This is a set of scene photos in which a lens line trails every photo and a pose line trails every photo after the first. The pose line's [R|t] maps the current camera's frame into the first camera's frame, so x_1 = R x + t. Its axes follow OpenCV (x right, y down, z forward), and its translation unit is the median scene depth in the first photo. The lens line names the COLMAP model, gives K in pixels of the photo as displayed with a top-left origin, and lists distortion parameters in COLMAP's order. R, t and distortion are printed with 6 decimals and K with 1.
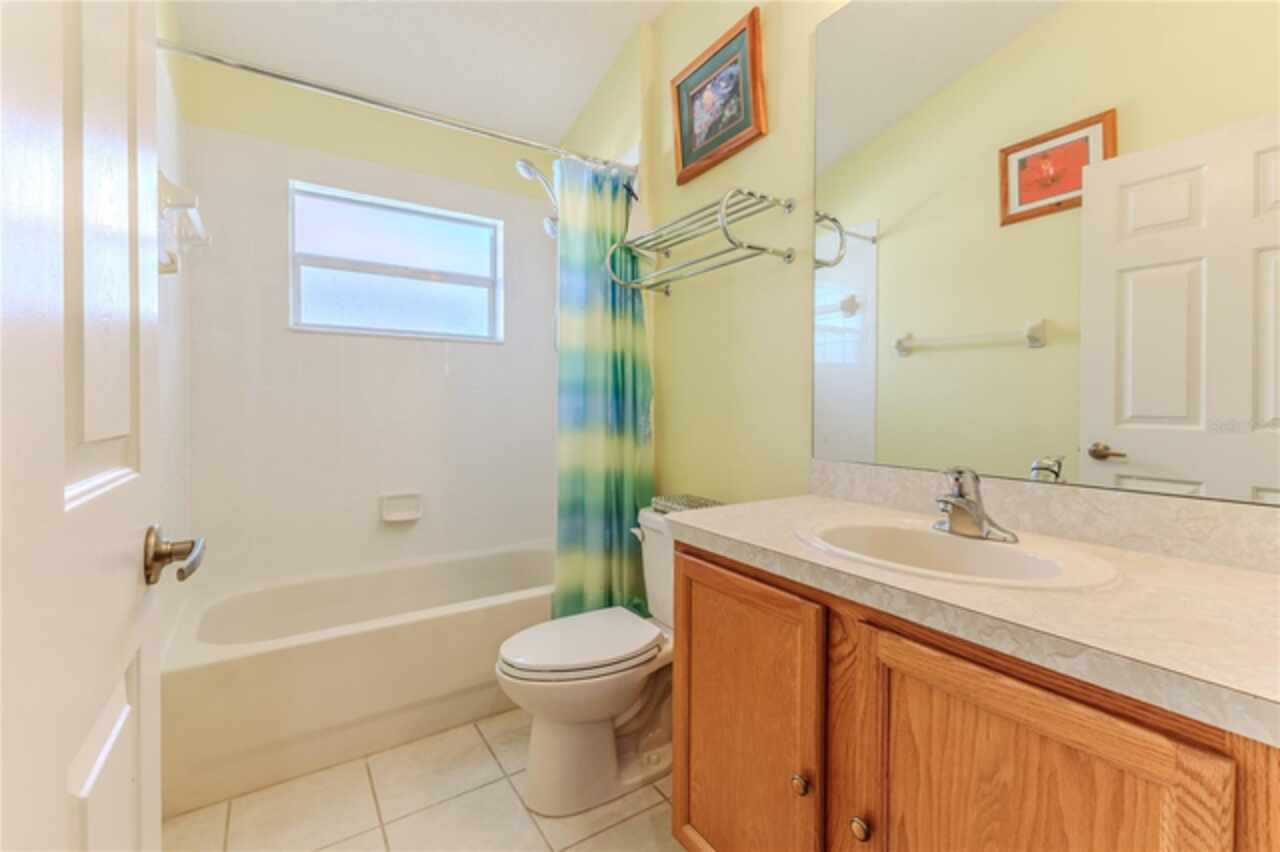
lens RADIAL K [[536.8, 0, 618.6], [0, 536.8, 407.6], [0, 0, 1]] dist [0.012899, 0.000630]
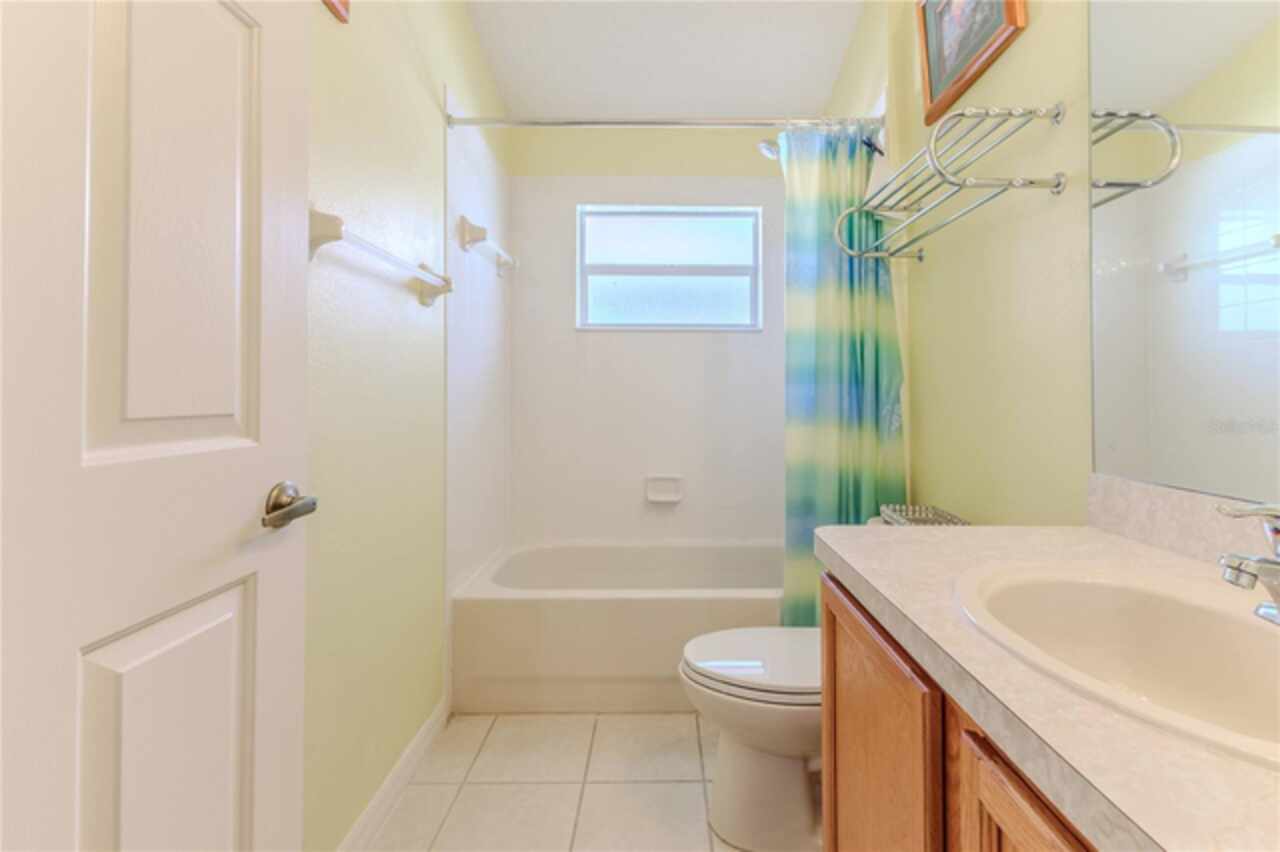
lens RADIAL K [[536.8, 0, 665.5], [0, 536.8, 382.5], [0, 0, 1]] dist [0.012899, 0.000630]
pose [[0.858439, -0.008015, -0.512854, 0.182376], [-0.005378, 0.999682, -0.024624, -0.000273], [0.512888, 0.023896, 0.858123, 0.097679]]
